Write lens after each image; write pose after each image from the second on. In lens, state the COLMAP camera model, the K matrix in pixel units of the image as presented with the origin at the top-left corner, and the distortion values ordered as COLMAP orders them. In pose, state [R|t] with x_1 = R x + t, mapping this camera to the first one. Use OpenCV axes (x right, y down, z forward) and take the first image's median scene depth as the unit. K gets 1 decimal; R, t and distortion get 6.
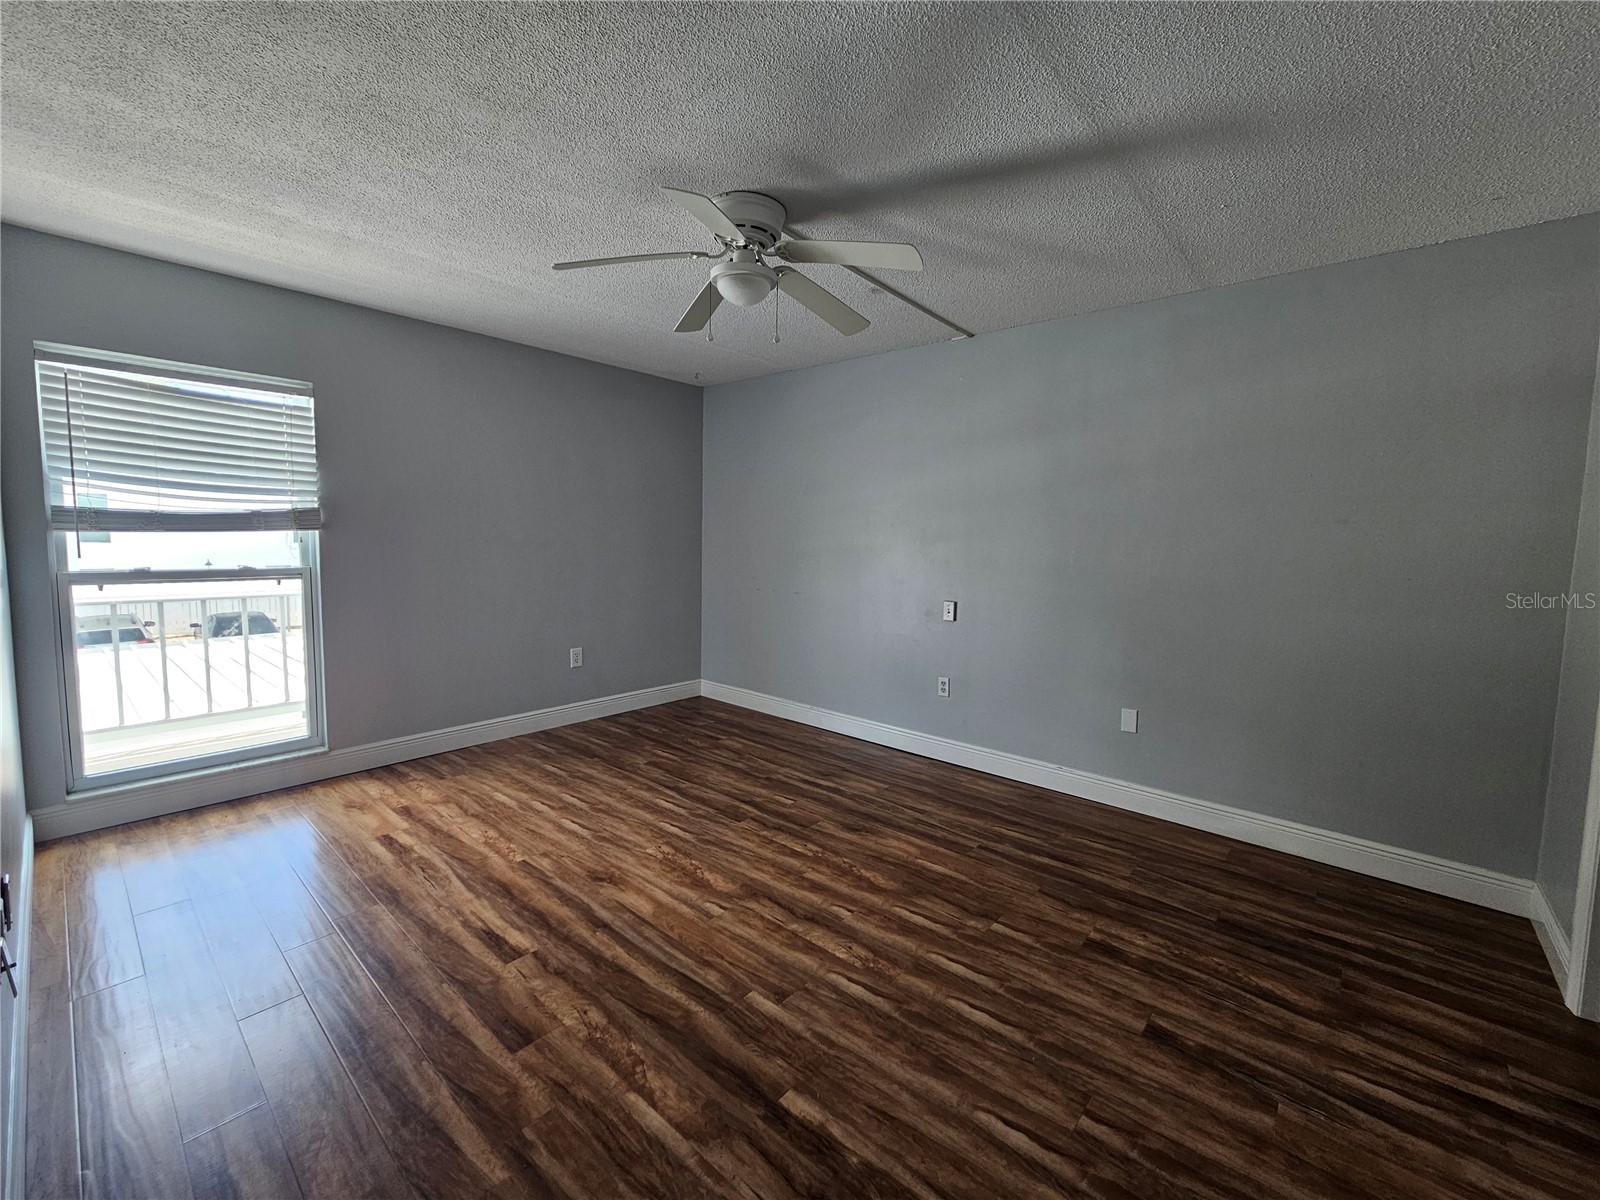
lens RADIAL K [[657.7, 0, 796.1], [0, 657.7, 585.5], [0, 0, 1]] dist [-0.000206, 0.000305]
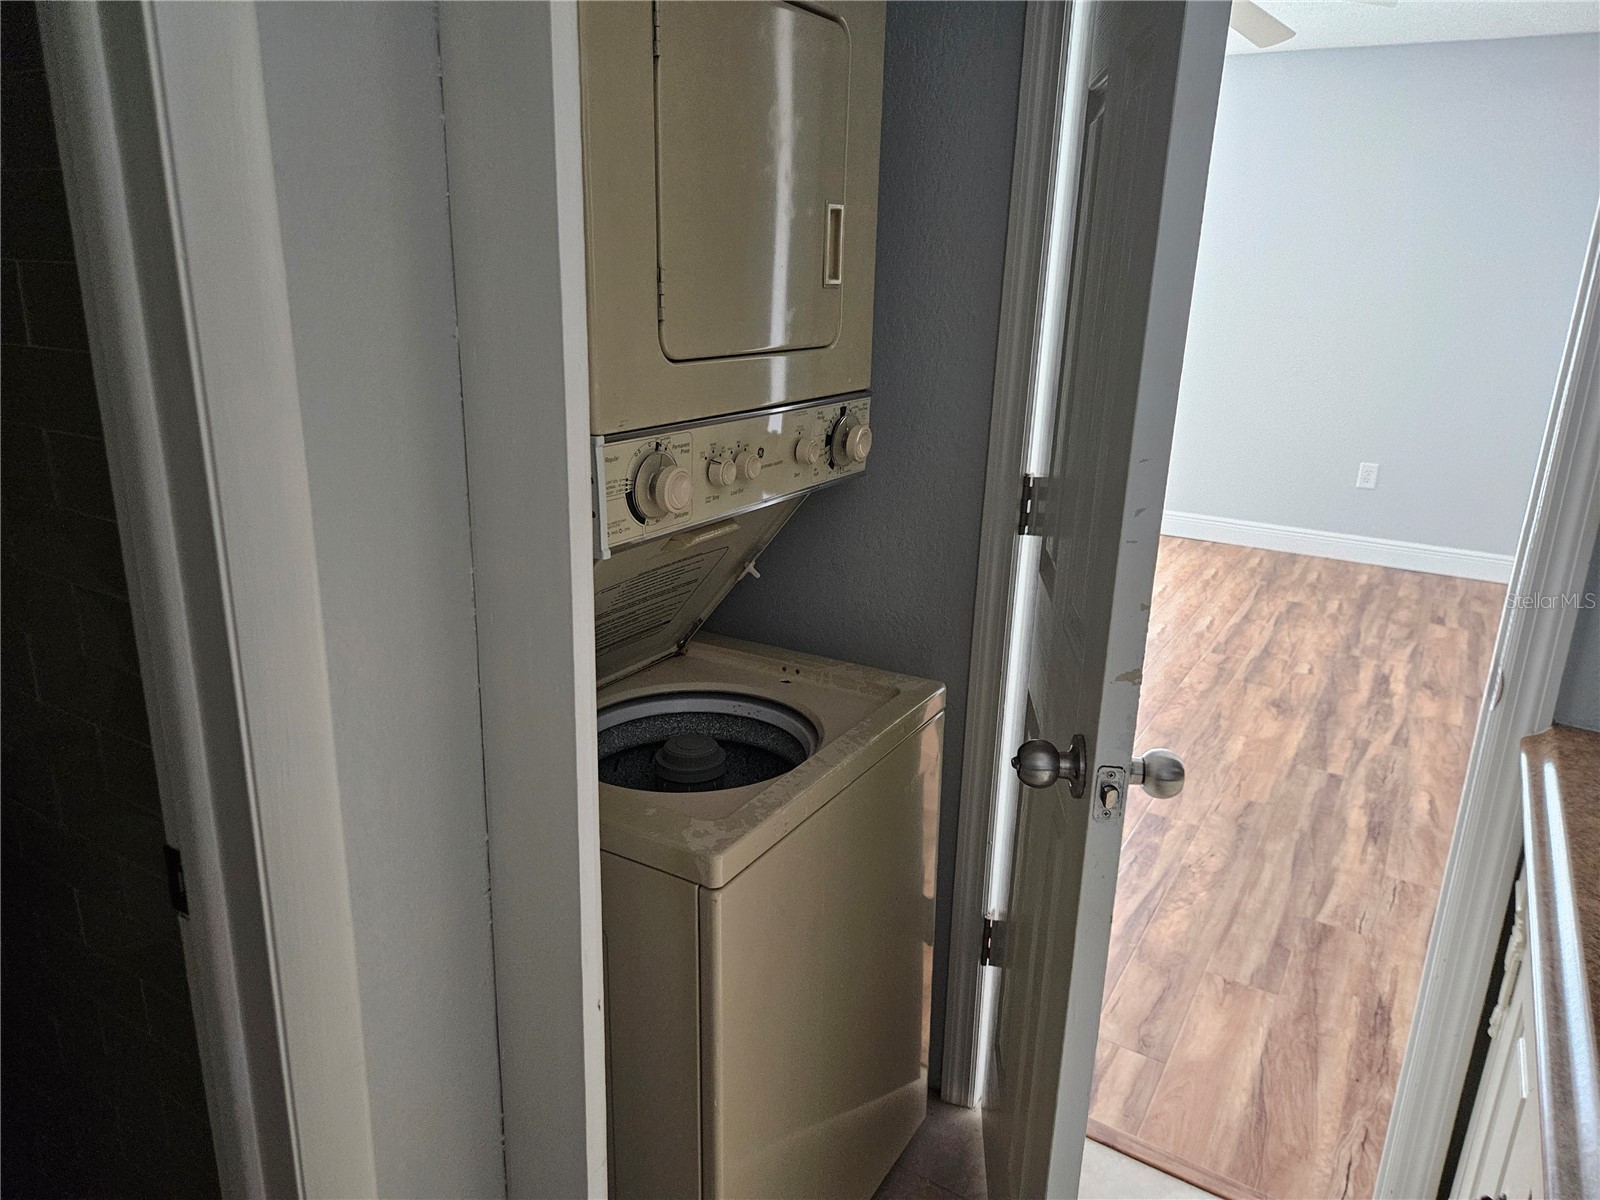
lens RADIAL K [[1071.0, 0, 799.1], [0, 1071.0, 596.1], [0, 0, 1]] dist [0.003268, -0.003062]
pose [[0.168215, 0.275579, -0.946446, 1.230183], [-0.098432, 0.960025, 0.262038, -0.025081], [0.980824, 0.049081, 0.188616, 0.228861]]
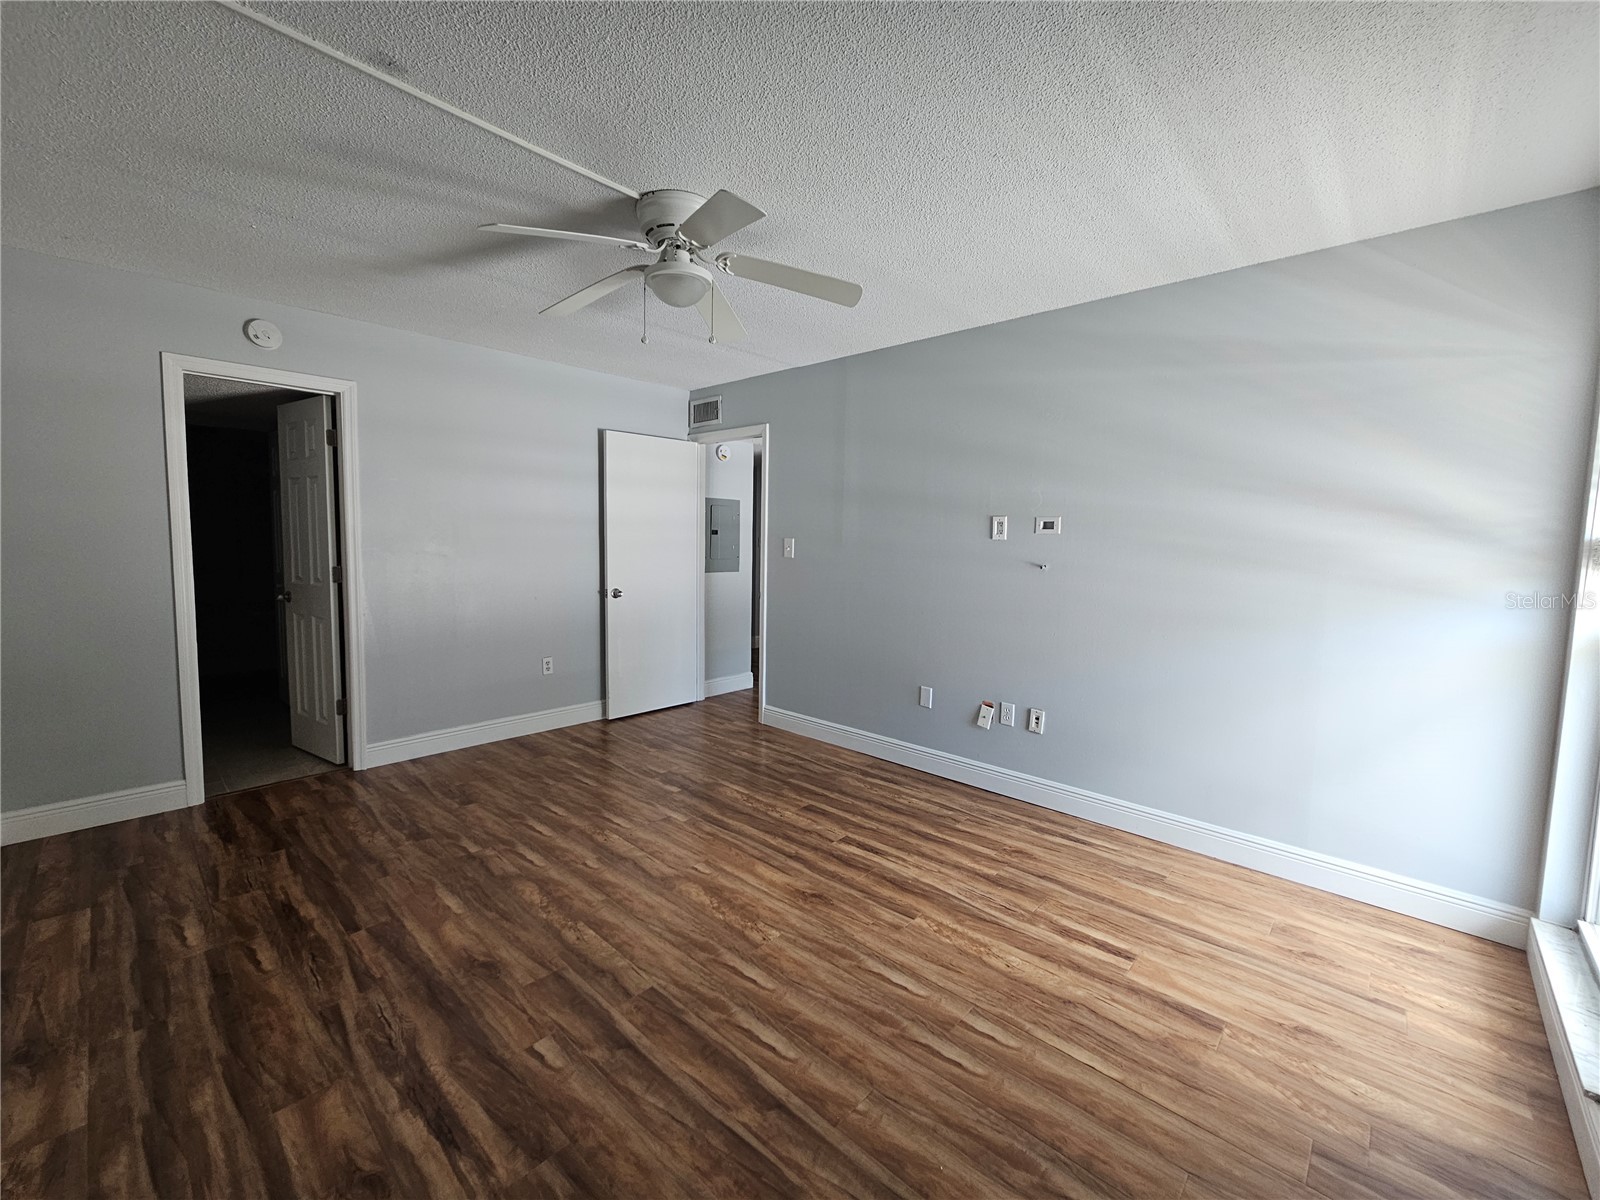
lens RADIAL K [[657.7, 0, 793.4], [0, 657.7, 596.1], [0, 0, 1]] dist [-0.000206, 0.000305]
pose [[-0.998707, -0.039453, 0.032074, -0.253526], [-0.033460, 0.984931, 0.169683, -0.145398], [-0.038285, 0.168390, -0.984977, 1.719858]]
